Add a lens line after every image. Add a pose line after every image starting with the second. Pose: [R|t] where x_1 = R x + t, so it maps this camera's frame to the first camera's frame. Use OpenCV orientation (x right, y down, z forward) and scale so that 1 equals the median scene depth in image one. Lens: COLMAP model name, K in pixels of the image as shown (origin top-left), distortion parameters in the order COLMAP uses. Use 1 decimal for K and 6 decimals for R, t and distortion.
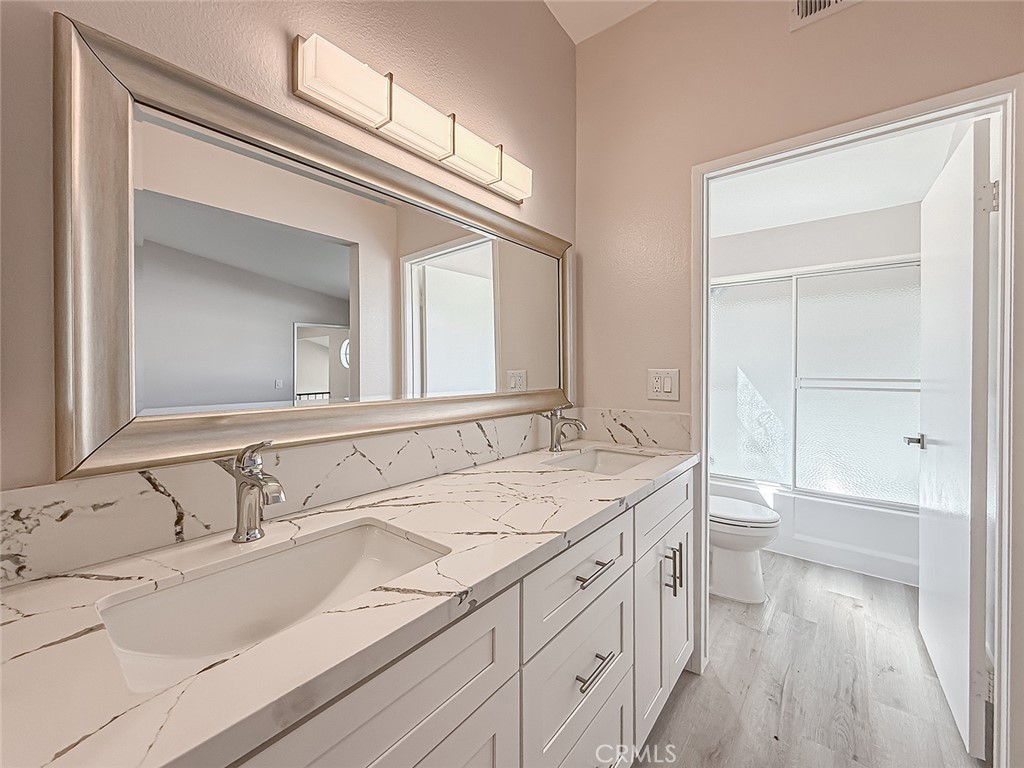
lens RADIAL K [[413.0, 0, 507.0], [0, 413.0, 377.4], [0, 0, 1]] dist [0.001292, -0.000133]
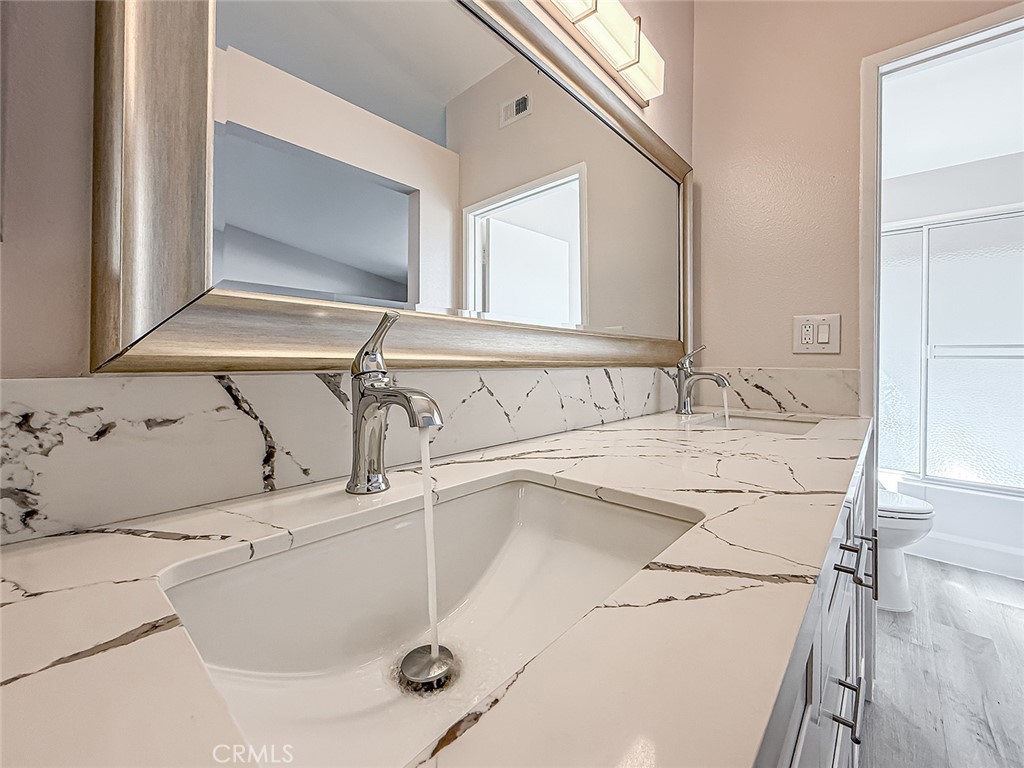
lens RADIAL K [[418.2, 0, 511.8], [0, 418.2, 366.5], [0, 0, 1]] dist [0.000593, -0.000140]
pose [[0.999260, 0.010596, -0.036985, -0.376577], [-0.011111, 0.999844, -0.013739, 0.201603], [0.036833, 0.014140, 0.999221, 0.342207]]
